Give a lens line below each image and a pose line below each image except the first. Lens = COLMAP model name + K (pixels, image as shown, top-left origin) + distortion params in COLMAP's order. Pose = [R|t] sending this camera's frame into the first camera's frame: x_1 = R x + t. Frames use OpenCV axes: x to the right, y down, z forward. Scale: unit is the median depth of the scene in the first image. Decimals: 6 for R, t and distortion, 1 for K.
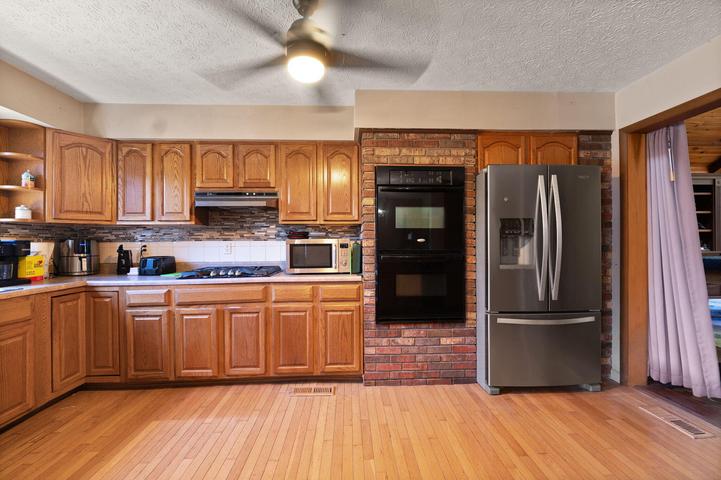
lens RADIAL K [[301.6, 0, 360.5], [0, 301.6, 240.0], [0, 0, 1]] dist [0.000915, 0.000264]
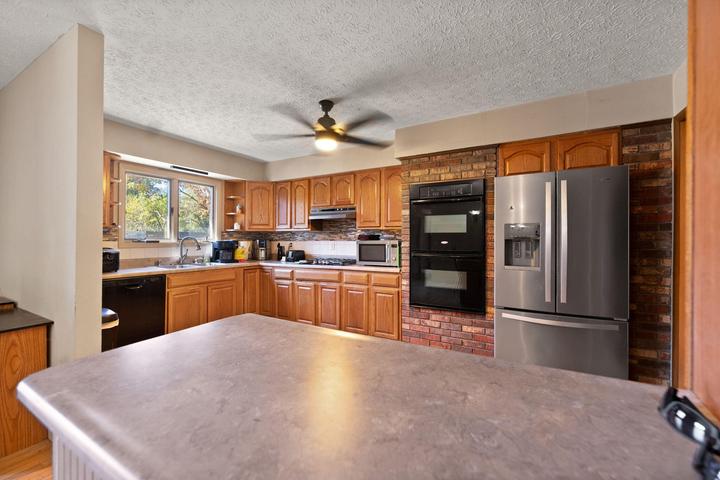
lens RADIAL K [[301.1, 0, 360.0], [0, 301.1, 240.0], [0, 0, 1]] dist [0.000915, 0.000264]
pose [[0.846256, 0.007758, -0.532720, 0.555100], [-0.003659, 0.999955, 0.008750, -0.018841], [0.532764, -0.005455, 0.846247, -0.211144]]
